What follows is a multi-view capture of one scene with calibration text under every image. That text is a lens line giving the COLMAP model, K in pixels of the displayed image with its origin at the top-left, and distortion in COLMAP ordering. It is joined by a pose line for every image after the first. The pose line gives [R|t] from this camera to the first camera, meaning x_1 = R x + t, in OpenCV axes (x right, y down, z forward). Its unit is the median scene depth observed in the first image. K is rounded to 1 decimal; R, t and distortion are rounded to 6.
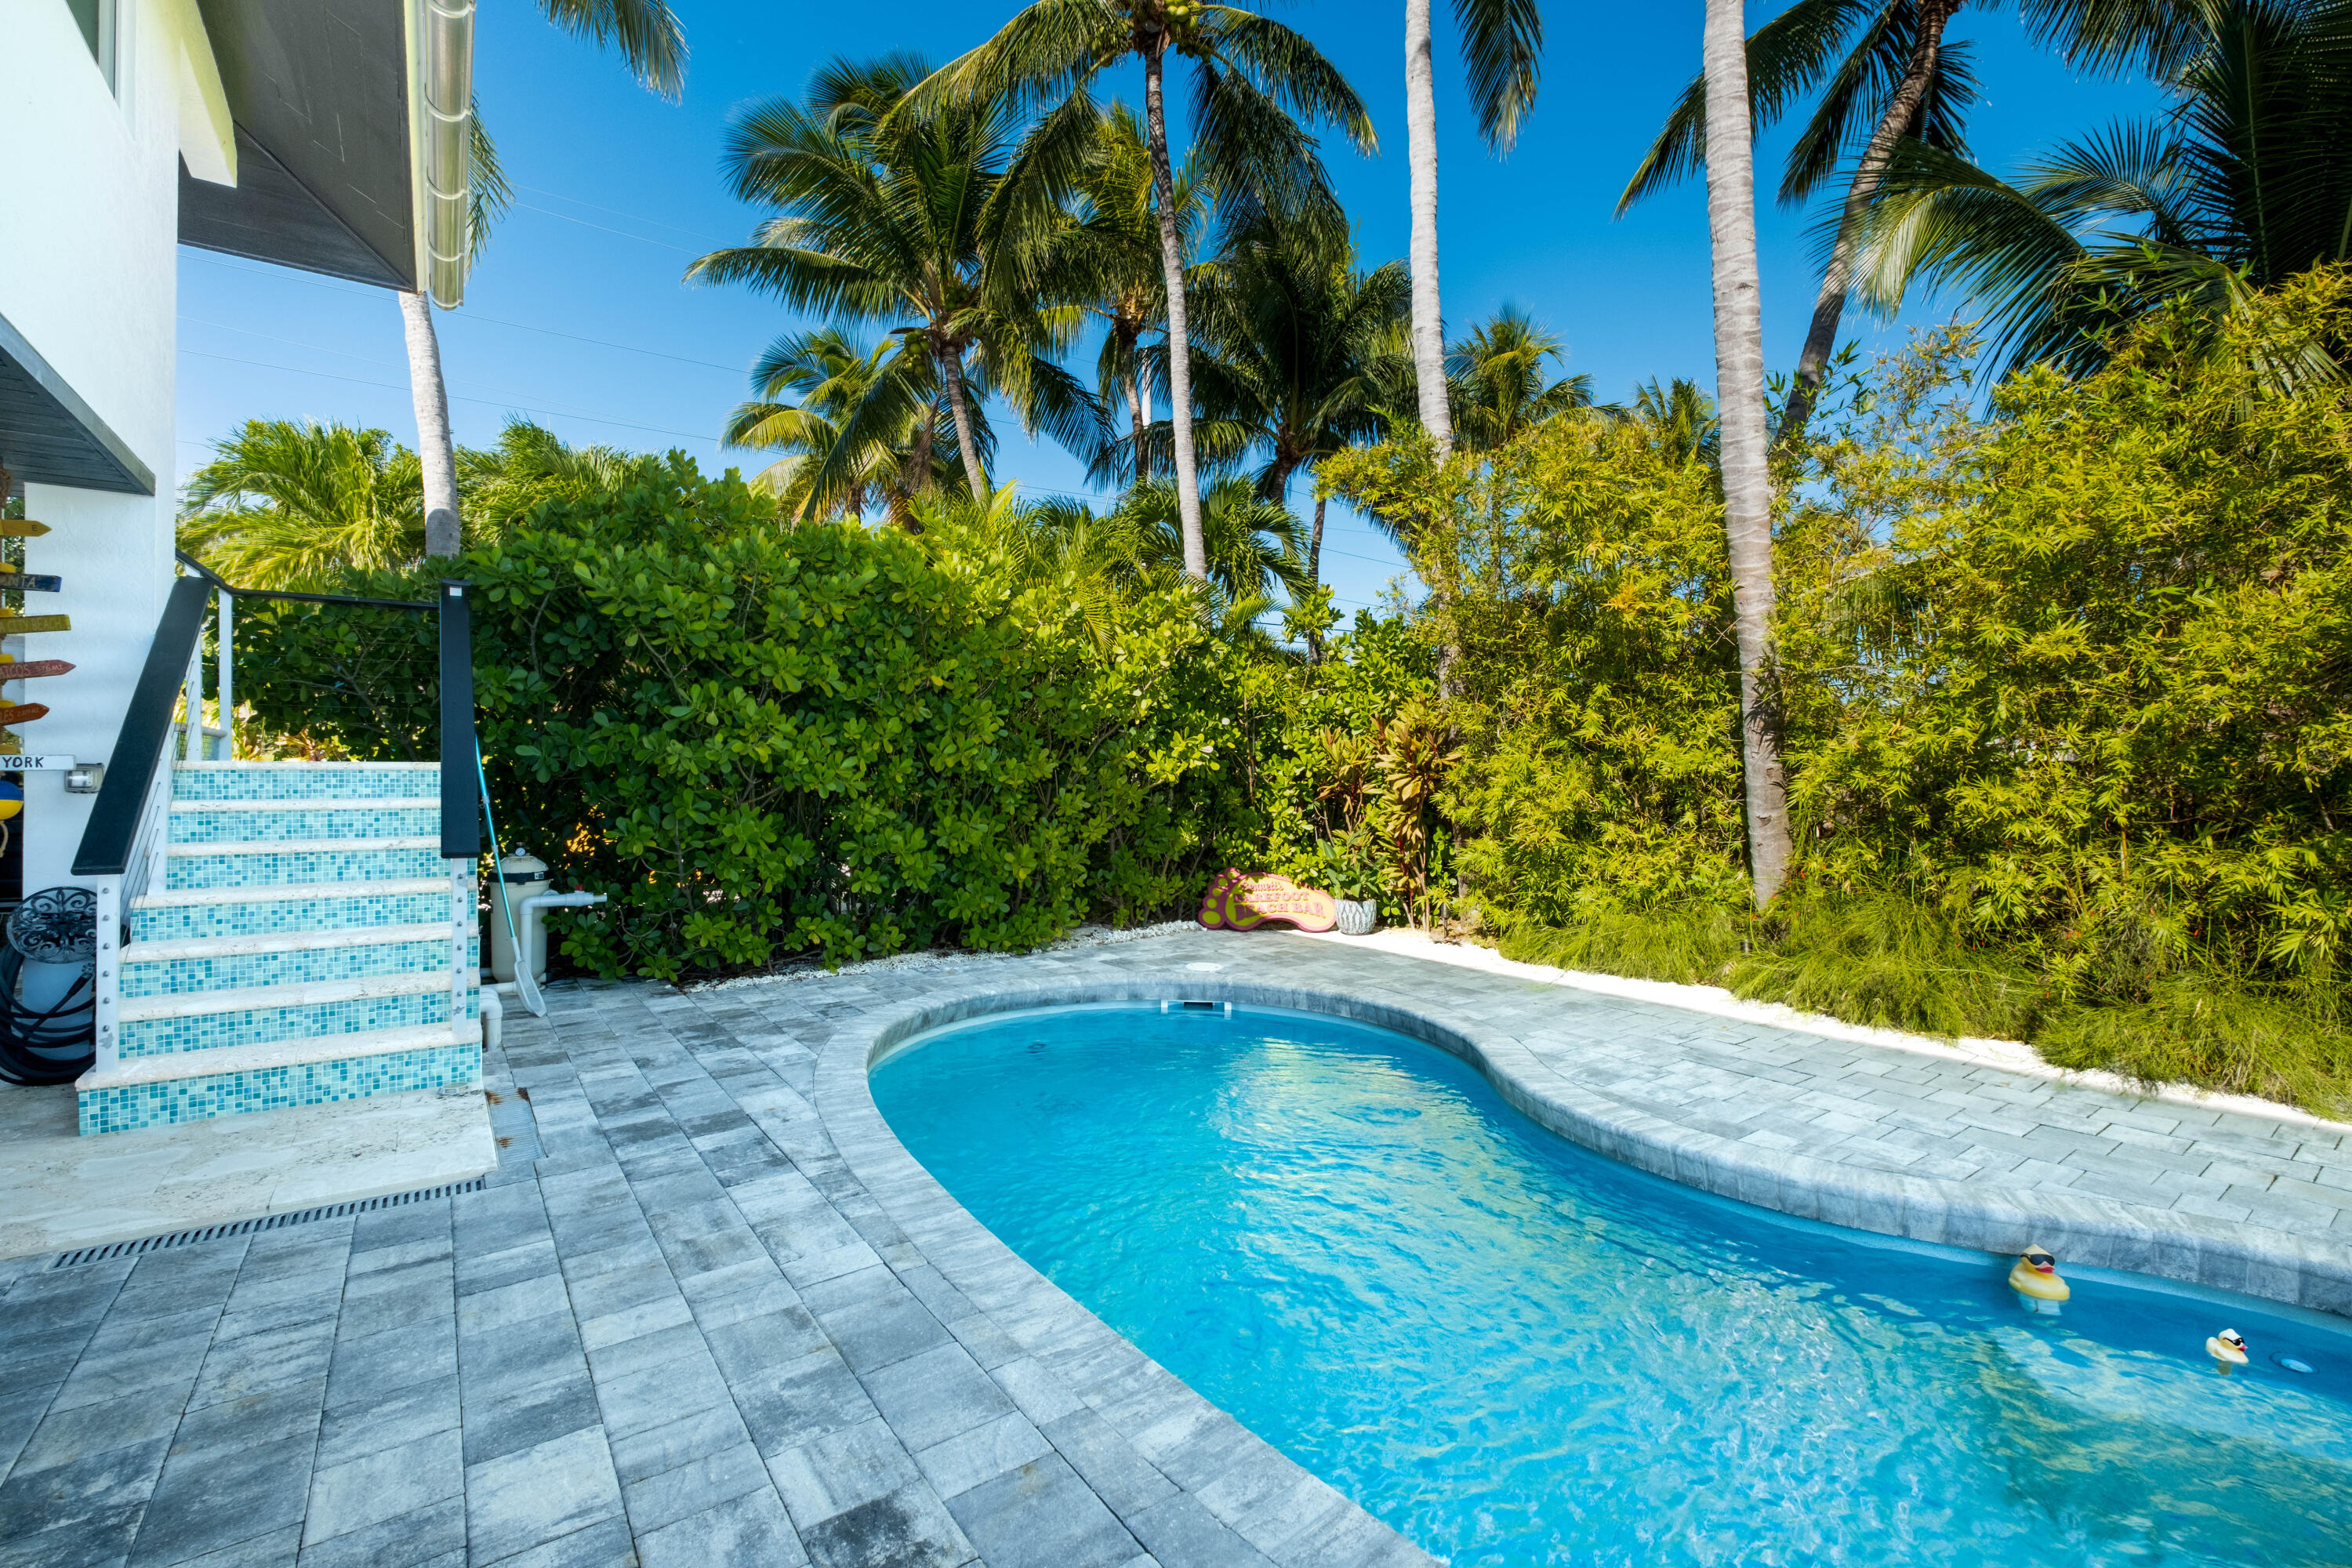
lens RADIAL K [[1018.5, 0, 1199.5], [0, 1018.5, 765.5], [0, 0, 1]] dist [-0.000290, -0.003819]
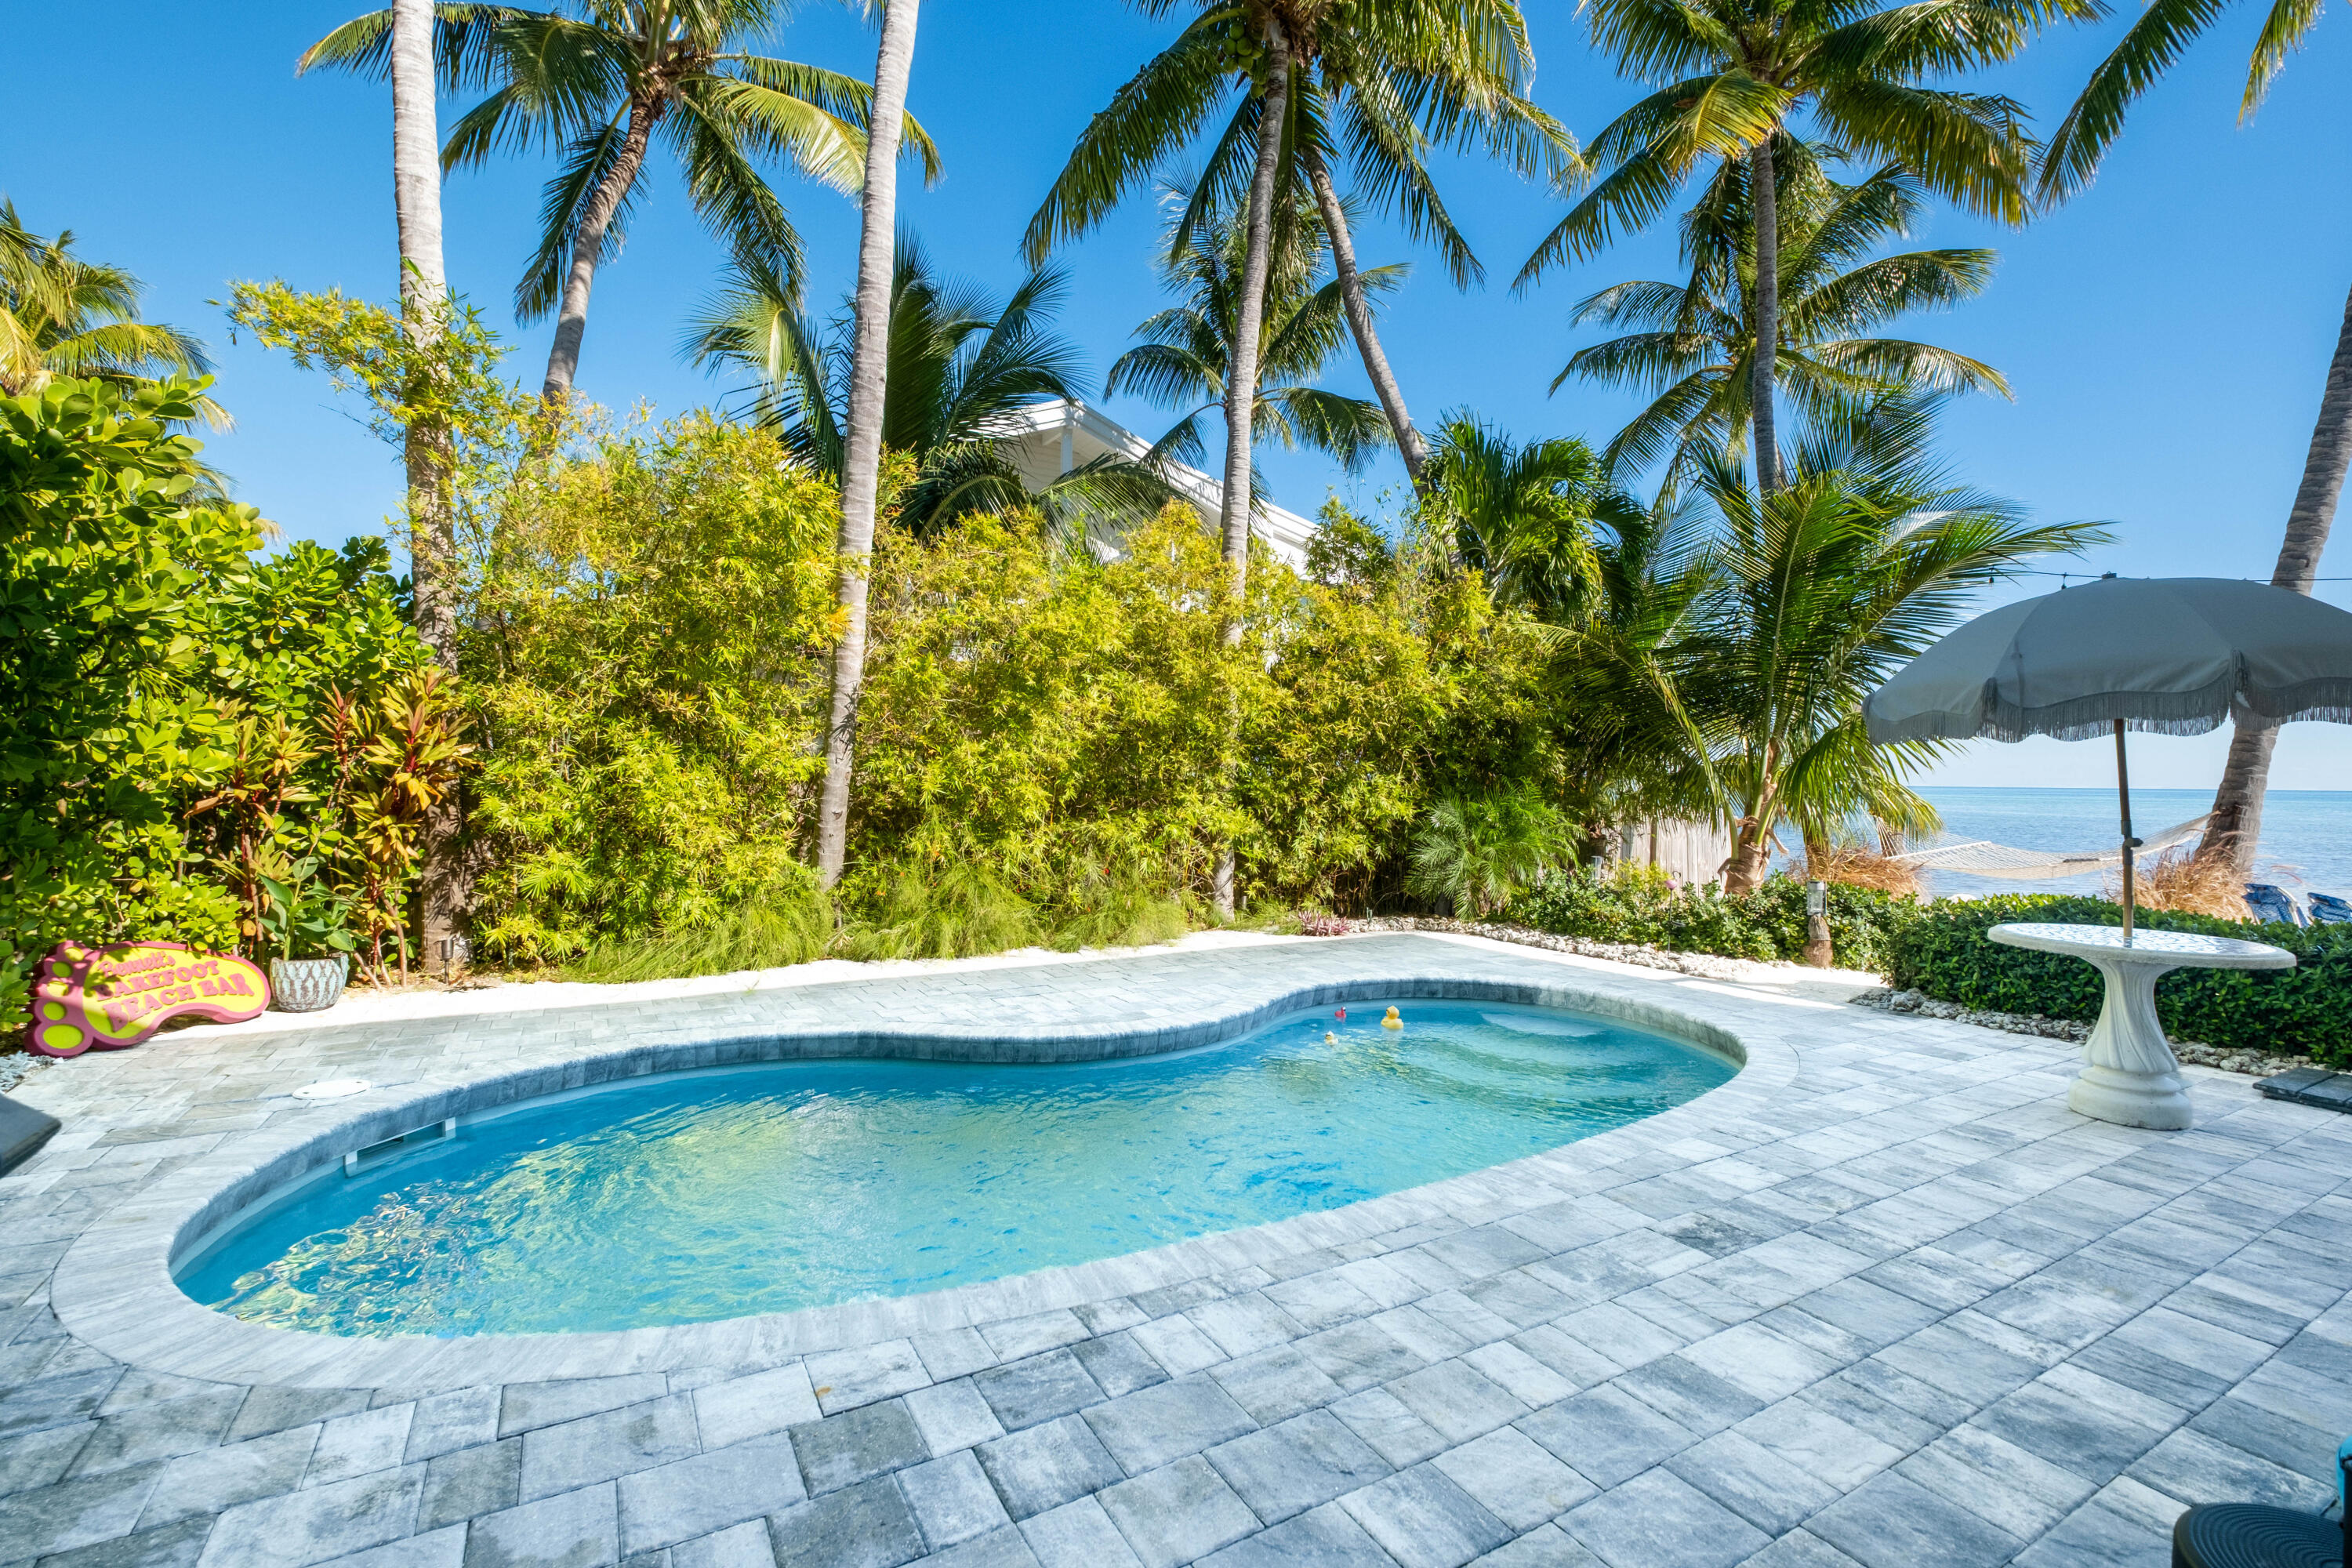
lens RADIAL K [[1018.5, 0, 1145.8], [0, 1018.5, 792.4], [0, 0, 1]] dist [-0.000290, -0.003819]
pose [[0.136406, -0.015947, 0.990525, -1.318398], [-0.019572, 0.999632, 0.018789, -0.006778], [-0.990460, -0.021950, 0.136044, 1.053975]]
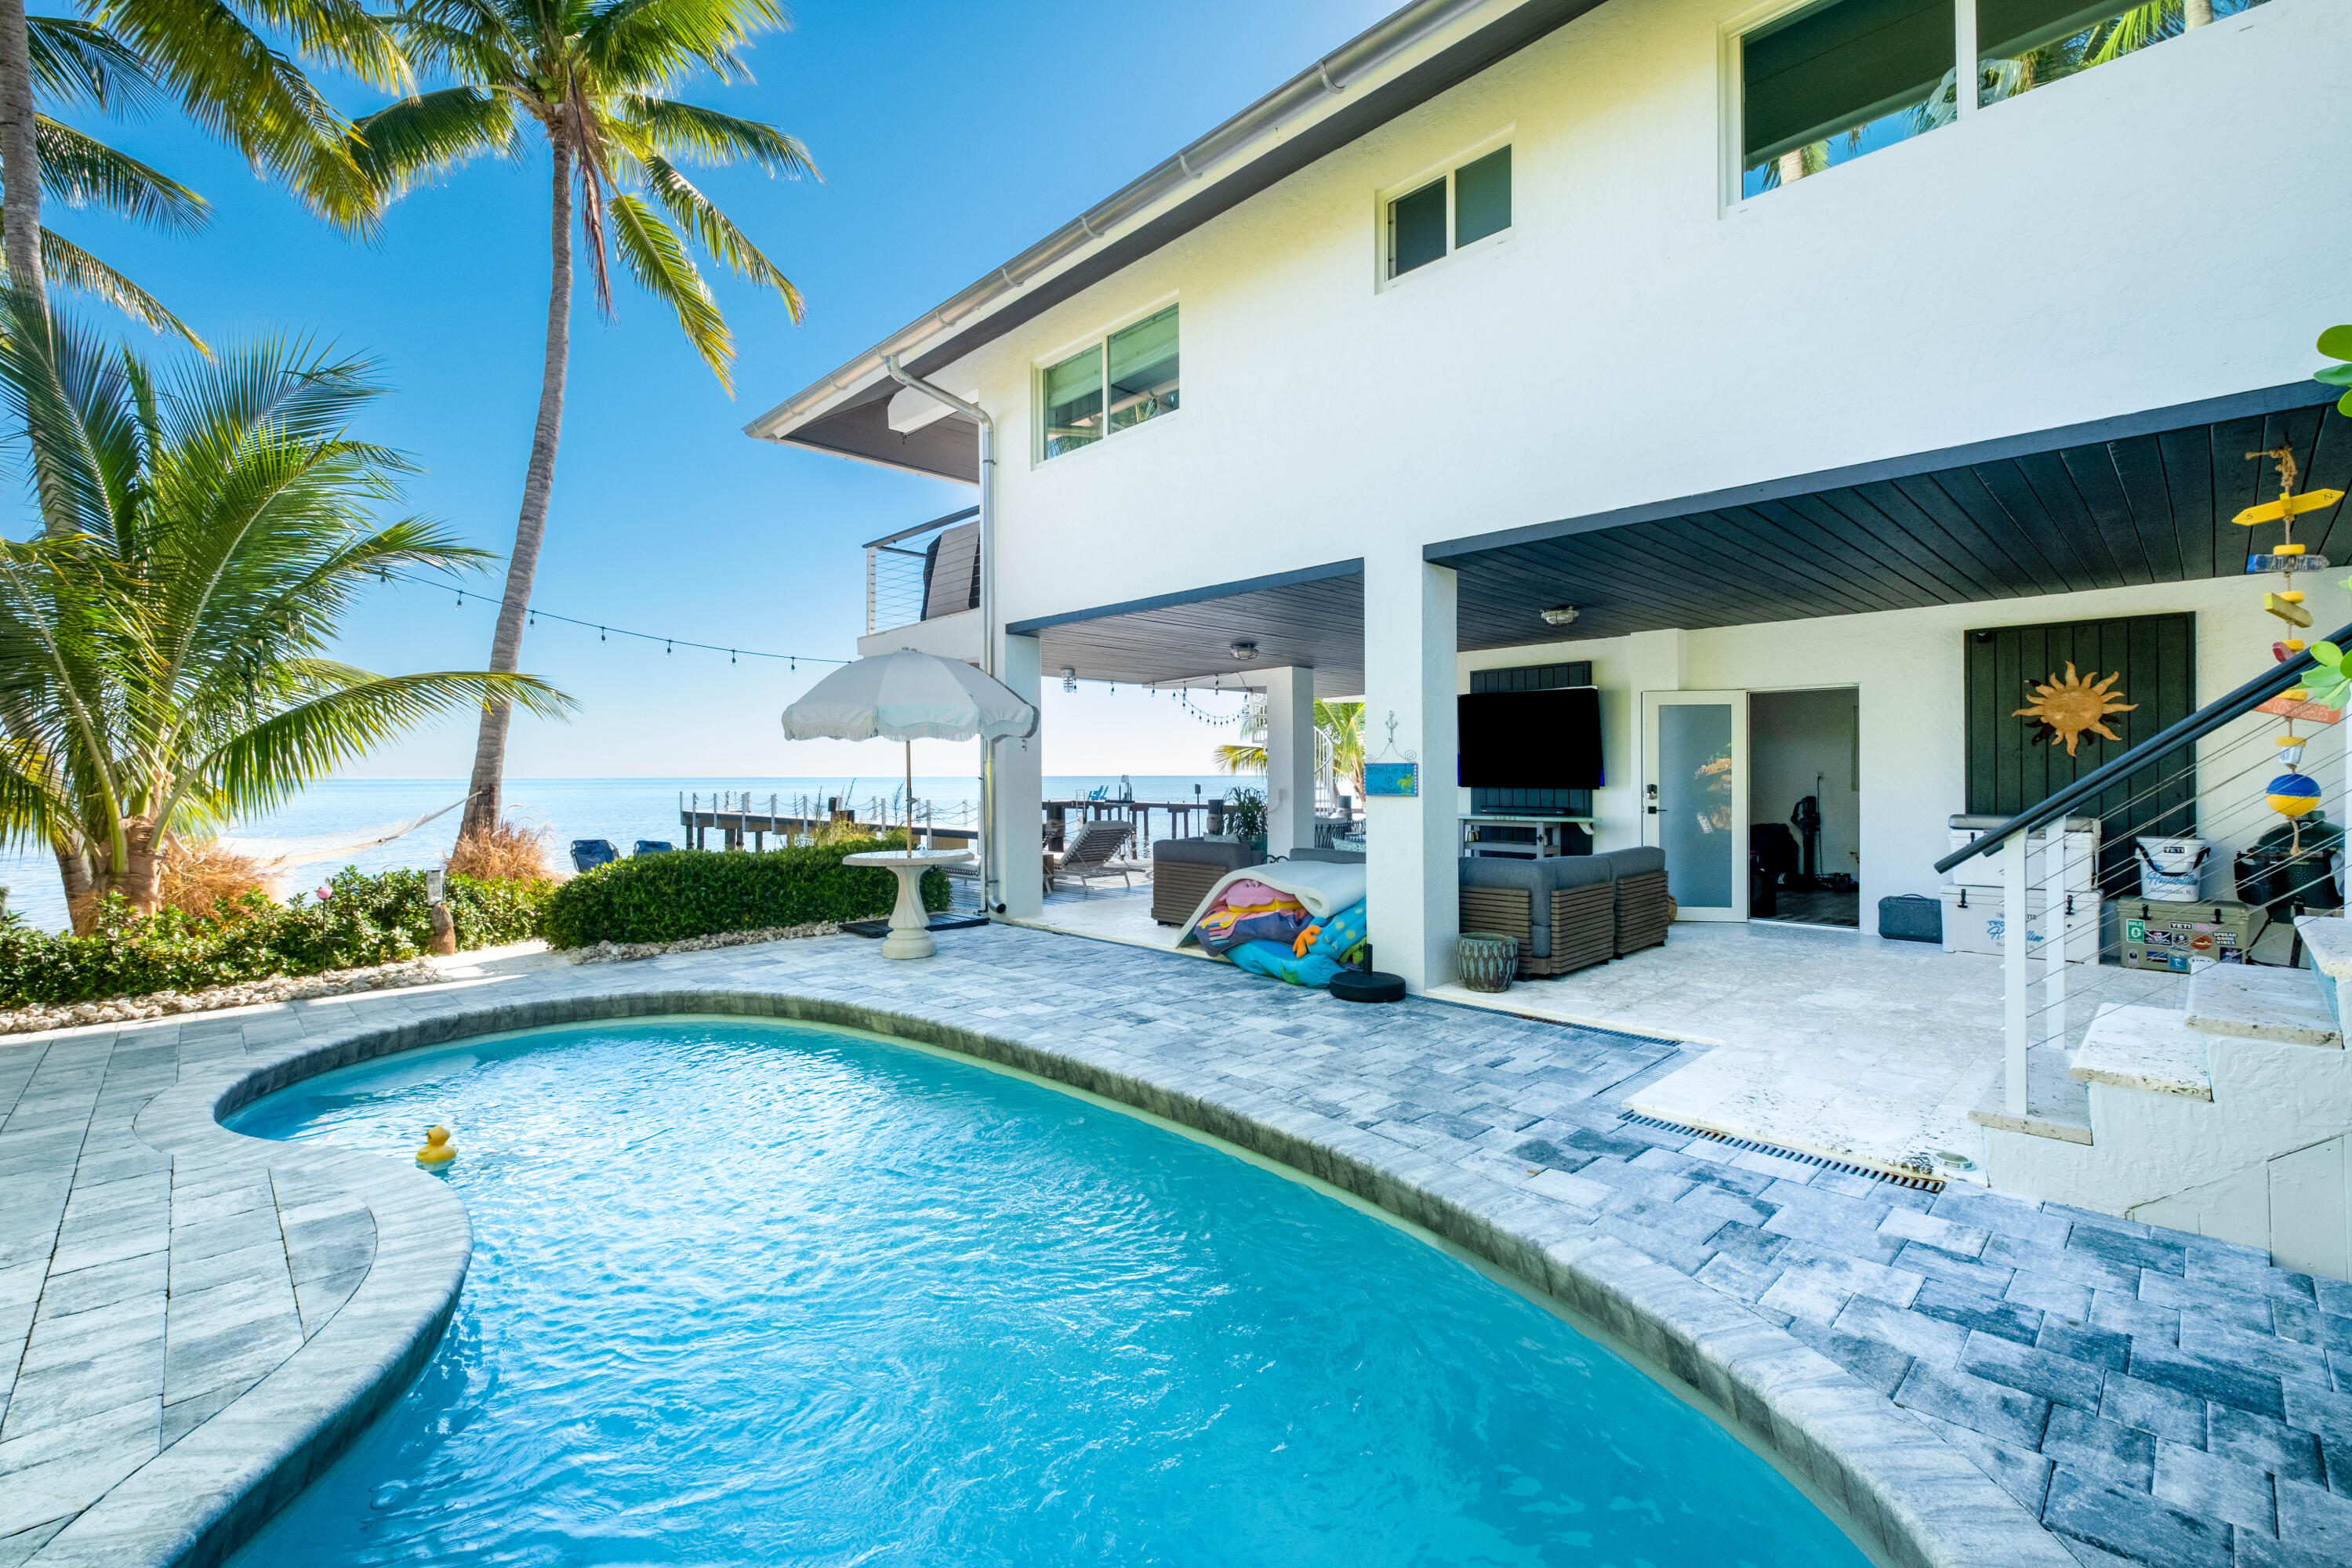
lens RADIAL K [[1018.5, 0, 1192.0], [0, 1018.5, 780.1], [0, 0, 1]] dist [-0.000290, -0.003819]
pose [[-0.990681, 0.003668, -0.136151, -0.046586], [0.003913, 0.999991, -0.001535, 0.025338], [0.136144, -0.002053, -0.990687, 2.491518]]
